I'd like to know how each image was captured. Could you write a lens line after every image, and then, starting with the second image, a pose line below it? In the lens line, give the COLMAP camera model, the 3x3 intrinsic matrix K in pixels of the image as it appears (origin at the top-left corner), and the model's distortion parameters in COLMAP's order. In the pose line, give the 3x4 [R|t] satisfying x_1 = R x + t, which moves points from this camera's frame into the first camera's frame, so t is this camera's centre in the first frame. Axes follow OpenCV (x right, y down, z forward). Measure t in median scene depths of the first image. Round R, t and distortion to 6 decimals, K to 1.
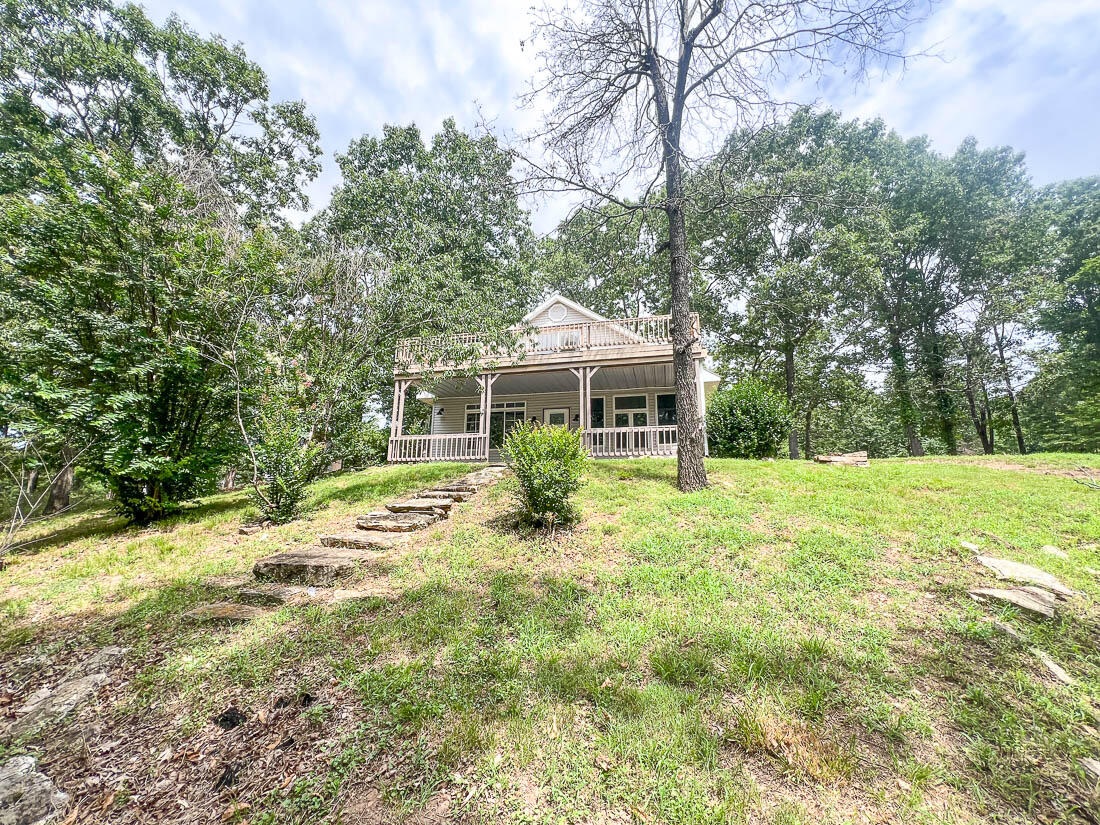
lens RADIAL K [[441.7, 0, 551.3], [0, 441.7, 411.6], [0, 0, 1]] dist [0.001154, 0.000013]
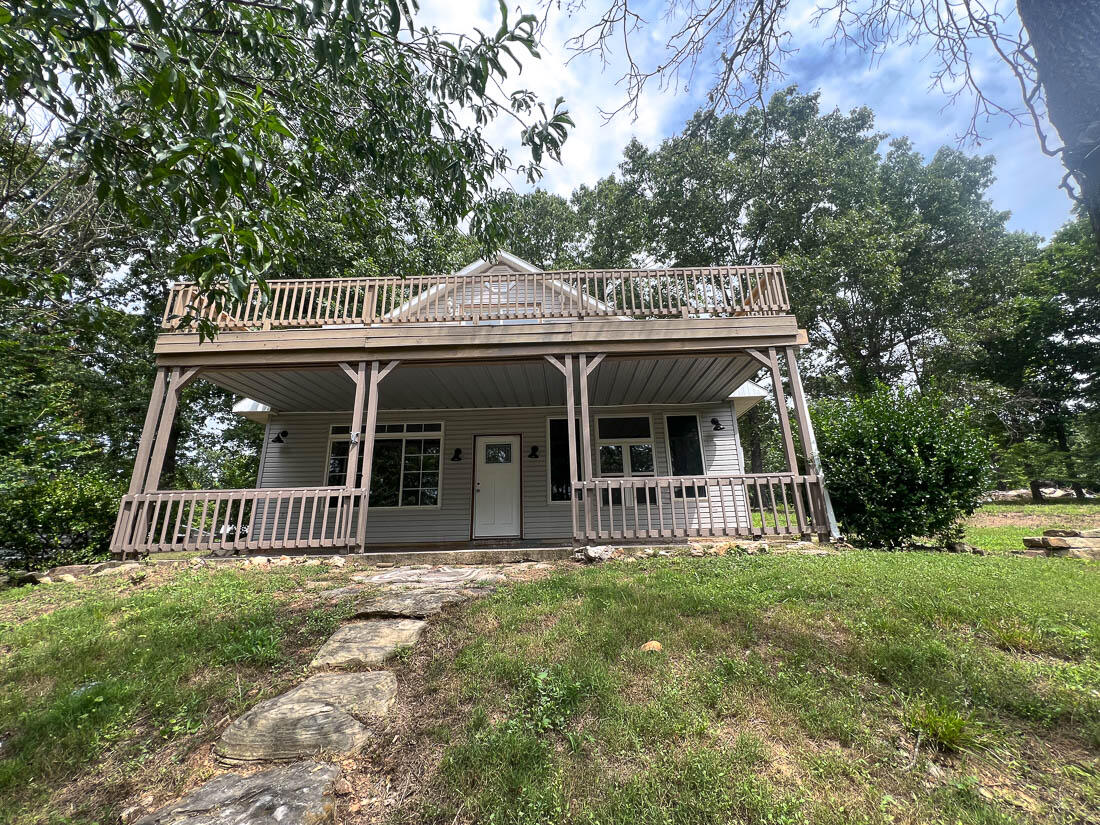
lens RADIAL K [[441.7, 0, 547.7], [0, 441.7, 407.3], [0, 0, 1]] dist [0.001154, 0.000013]
pose [[0.974494, 0.033824, 0.221851, -0.060942], [-0.017204, 0.996927, -0.076428, -0.001059], [-0.223754, 0.070662, 0.972081, 0.482870]]
